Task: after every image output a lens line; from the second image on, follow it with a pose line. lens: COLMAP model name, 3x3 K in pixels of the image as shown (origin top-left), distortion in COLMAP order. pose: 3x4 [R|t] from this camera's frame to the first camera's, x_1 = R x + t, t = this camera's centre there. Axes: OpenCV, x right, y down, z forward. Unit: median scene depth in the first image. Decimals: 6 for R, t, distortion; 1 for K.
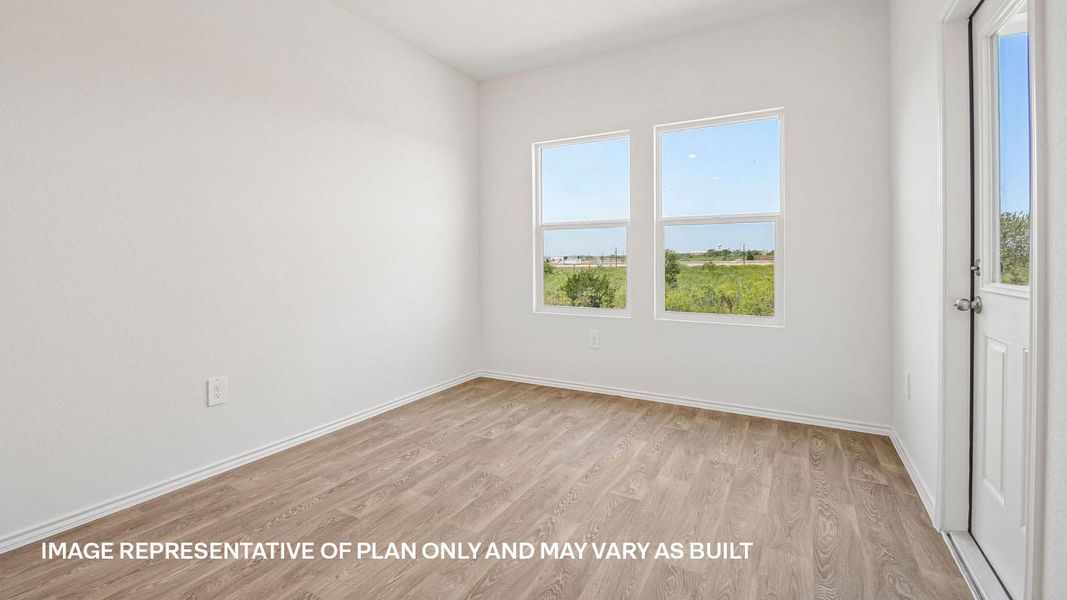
lens RADIAL K [[472.1, 0, 532.7], [0, 472.1, 268.0], [0, 0, 1]] dist [-0.016828, -0.003668]
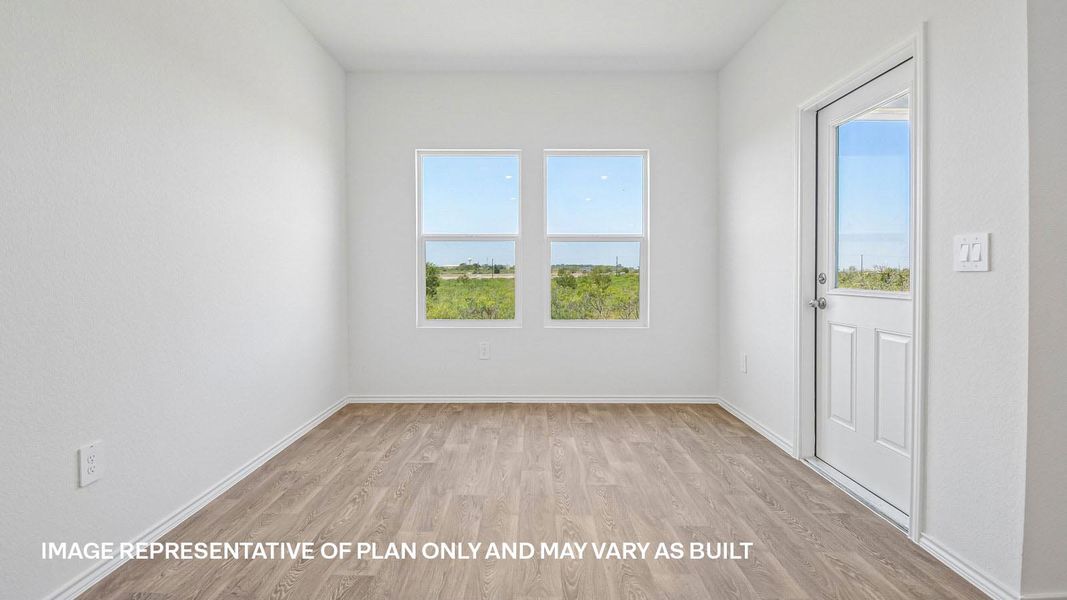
lens RADIAL K [[472.1, 0, 531.7], [0, 472.1, 283.0], [0, 0, 1]] dist [-0.016828, -0.003668]
pose [[0.868367, -0.005572, 0.495890, -0.268868], [0.003640, 0.999982, 0.004862, 0.001027], [-0.495908, -0.002416, 0.868372, 0.062075]]
